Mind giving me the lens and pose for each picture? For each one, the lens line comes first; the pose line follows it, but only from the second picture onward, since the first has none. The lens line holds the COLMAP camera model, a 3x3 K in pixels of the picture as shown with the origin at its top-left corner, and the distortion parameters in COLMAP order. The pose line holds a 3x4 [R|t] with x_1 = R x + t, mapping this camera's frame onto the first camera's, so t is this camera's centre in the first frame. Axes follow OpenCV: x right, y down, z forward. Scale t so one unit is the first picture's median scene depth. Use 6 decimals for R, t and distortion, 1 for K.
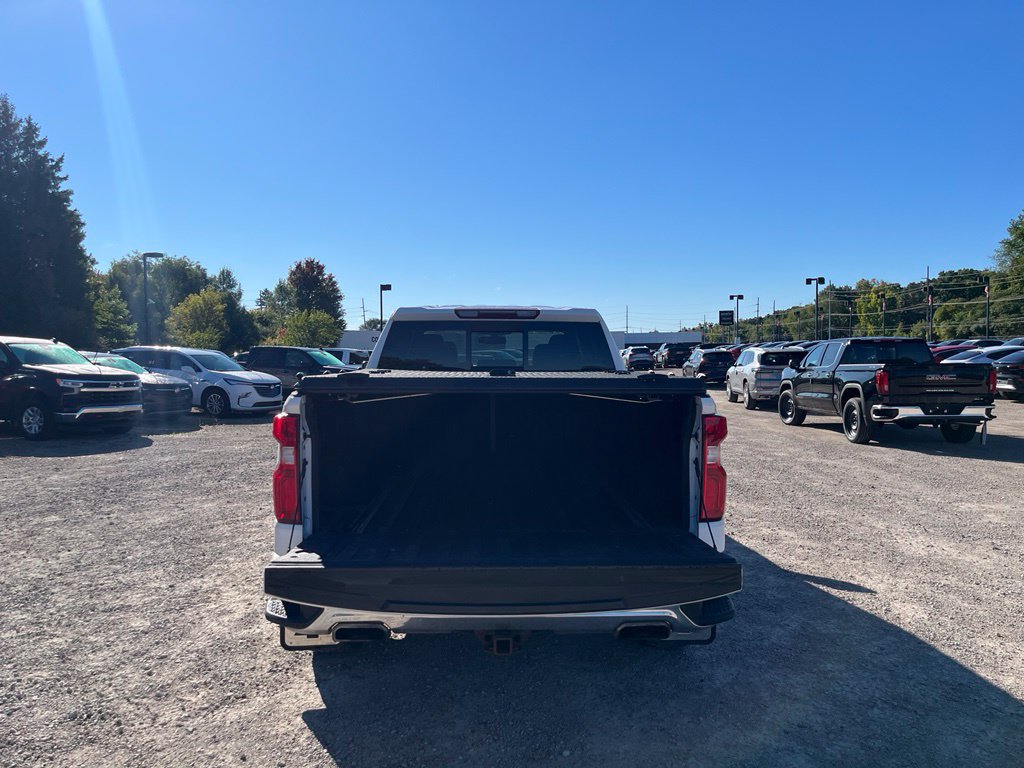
lens RADIAL K [[788.1, 0, 512.0], [0, 788.1, 384.0], [0, 0, 1]] dist [0.002300, -0.007893]
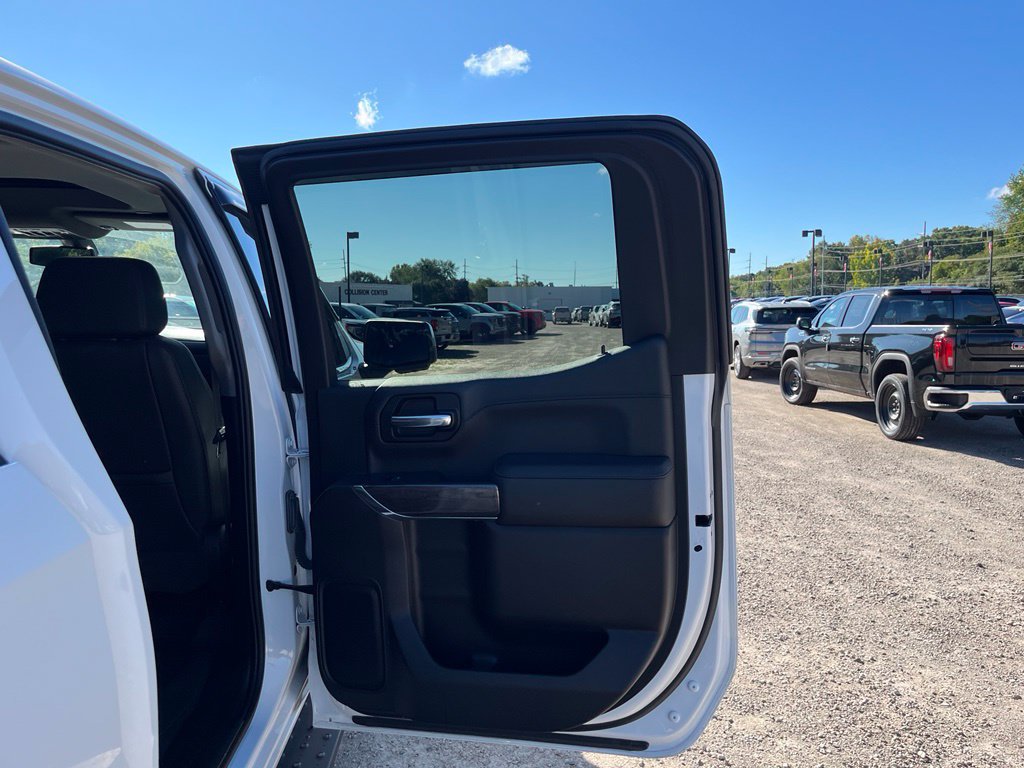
lens RADIAL K [[788.1, 0, 512.0], [0, 788.1, 384.0], [0, 0, 1]] dist [0.002300, -0.007893]
pose [[0.999892, 0.007200, 0.012811, 0.064792], [-0.007917, 0.998351, 0.056855, -0.007239], [-0.012380, -0.056951, 0.998300, 0.225907]]
